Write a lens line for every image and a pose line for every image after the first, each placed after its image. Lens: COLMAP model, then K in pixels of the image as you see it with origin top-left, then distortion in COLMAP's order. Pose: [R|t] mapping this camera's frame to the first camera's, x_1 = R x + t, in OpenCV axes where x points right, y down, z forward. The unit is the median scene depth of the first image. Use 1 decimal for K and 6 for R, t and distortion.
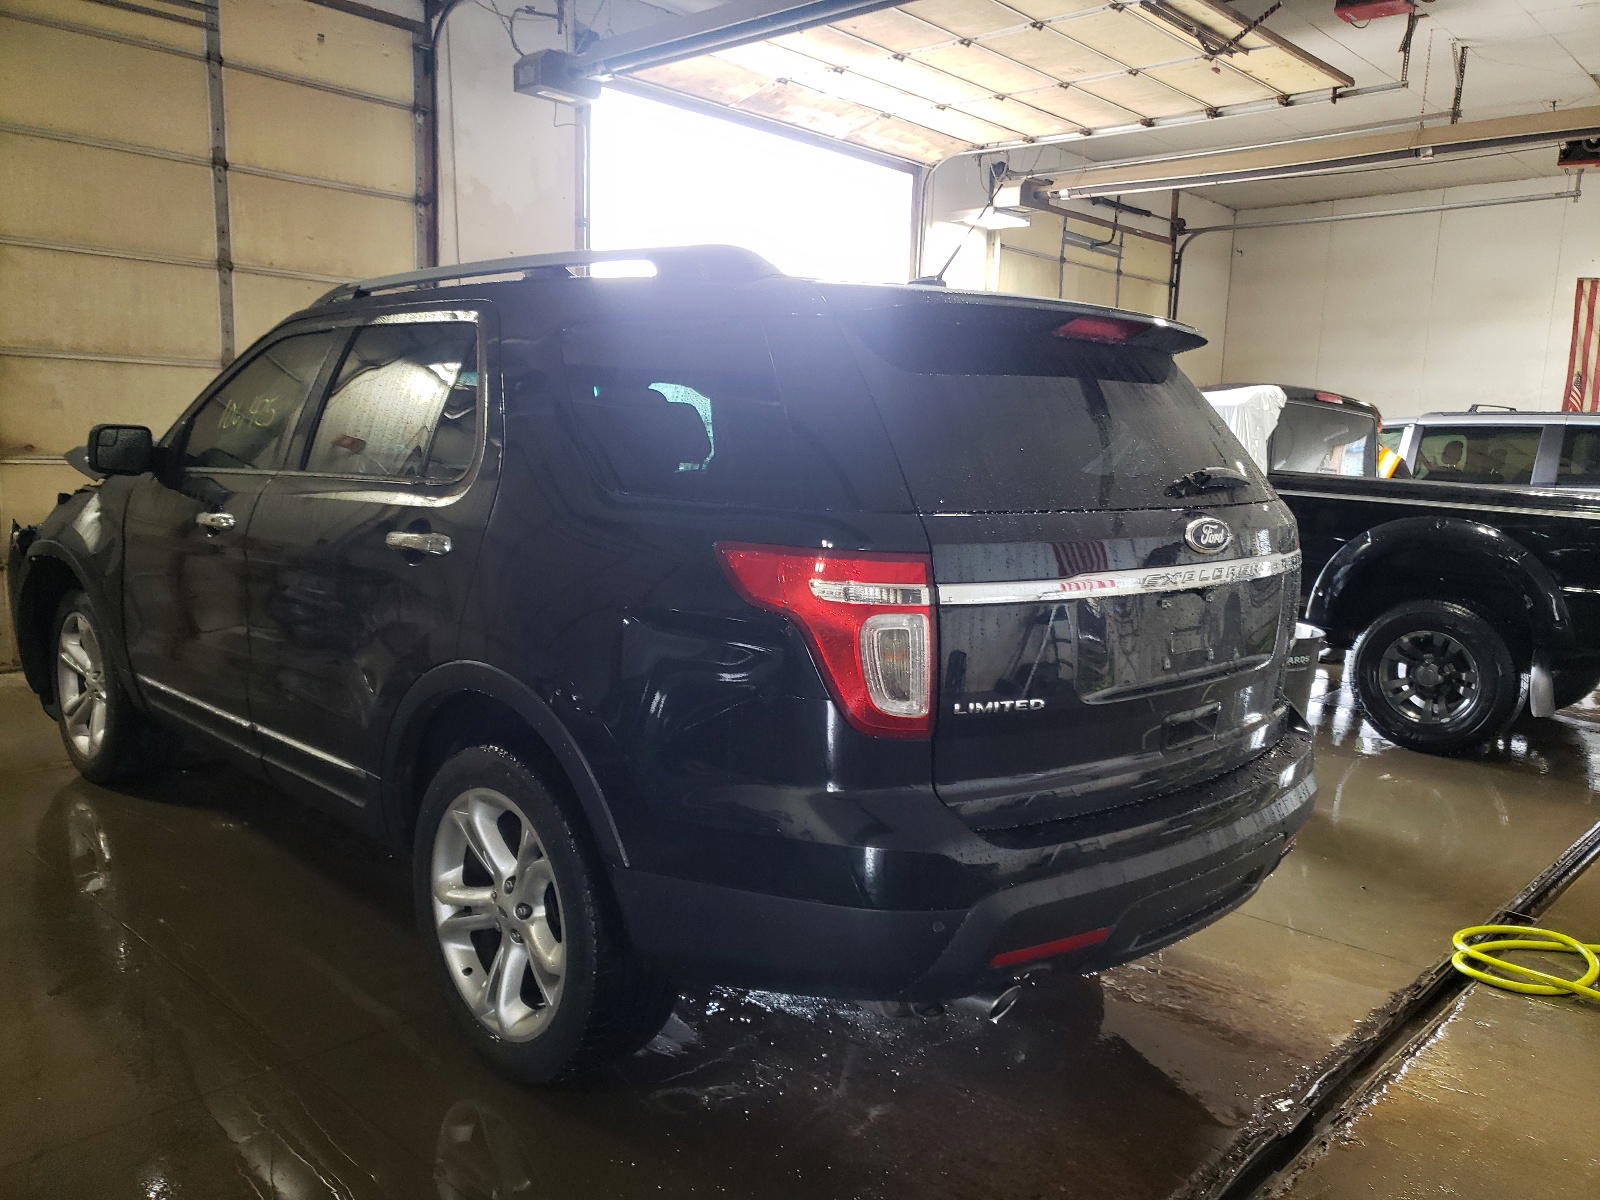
lens RADIAL K [[1246.3, 0, 800.0], [0, 1246.3, 600.0], [0, 0, 1]] dist [0.036982, 0.001409]
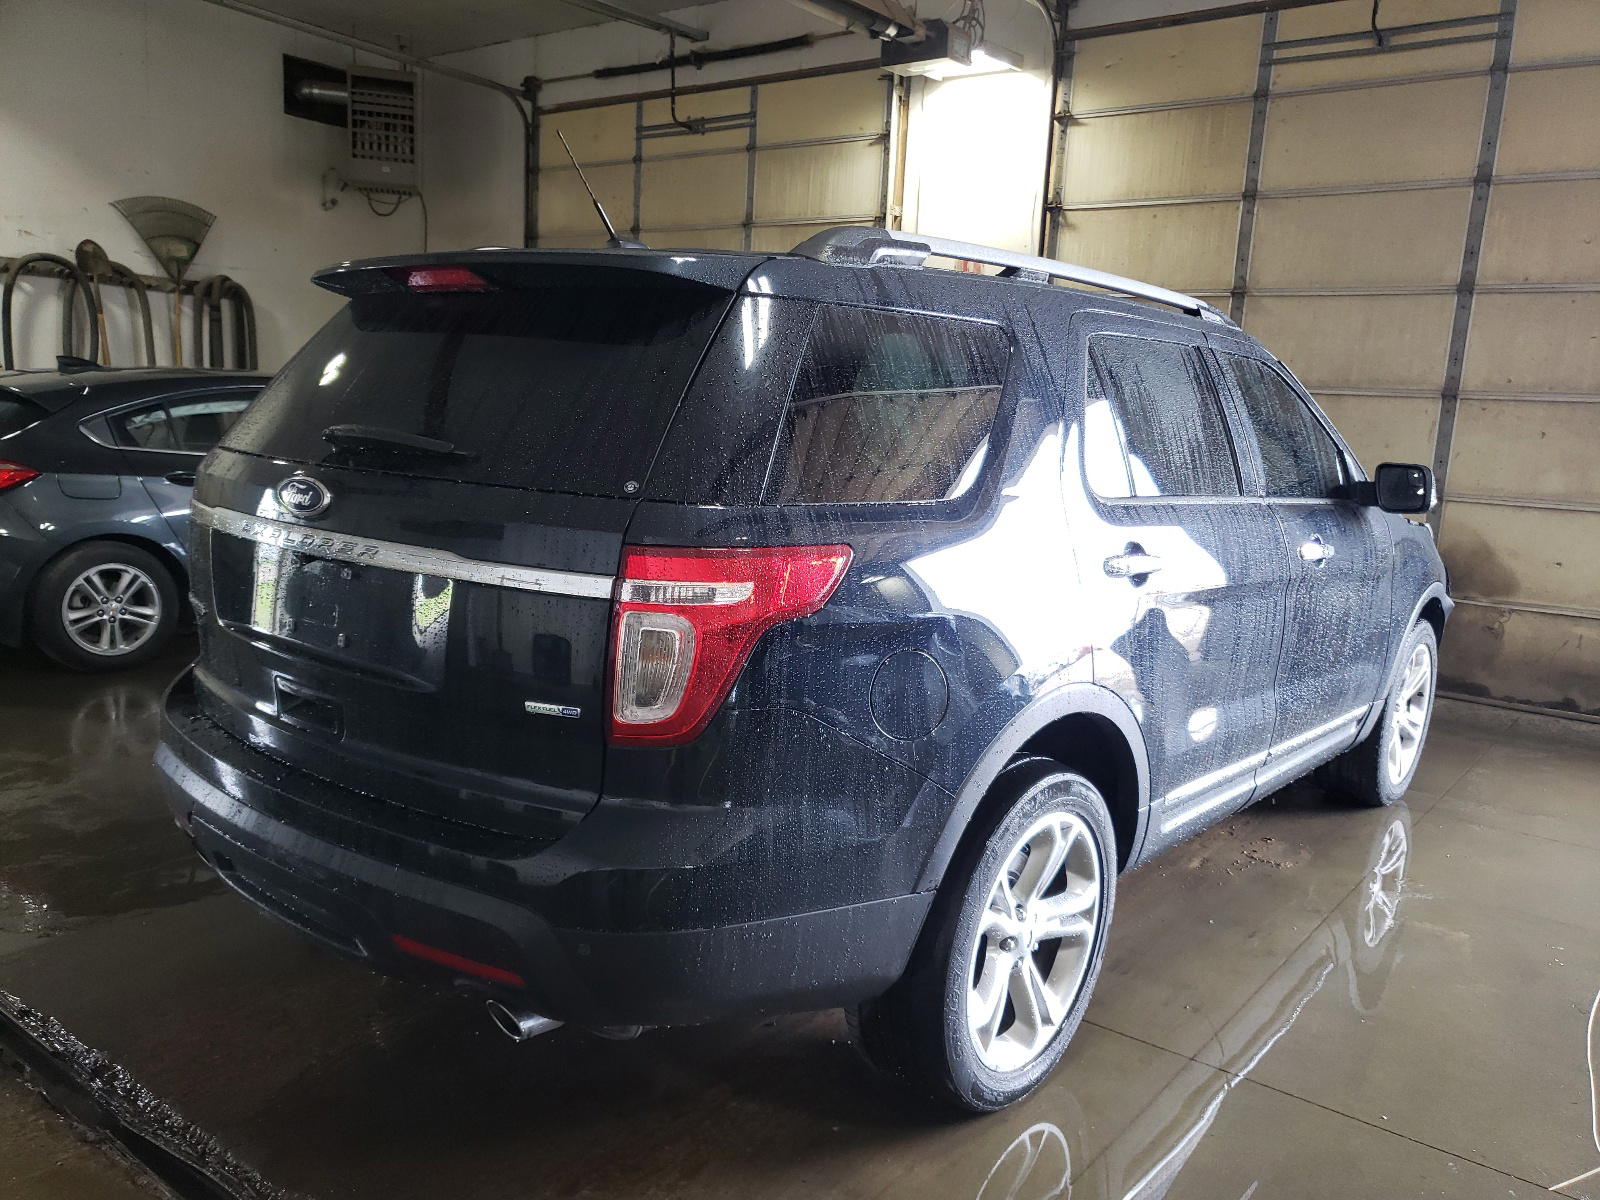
lens RADIAL K [[1204.9, 0, 800.0], [0, 1204.9, 600.0], [0, 0, 1]] dist [0.004496, 0.002042]
pose [[0.112334, 0.130360, -0.985082, 0.405302], [-0.182181, 0.977255, 0.108549, -0.047107], [0.976827, 0.167270, 0.133528, 0.439303]]
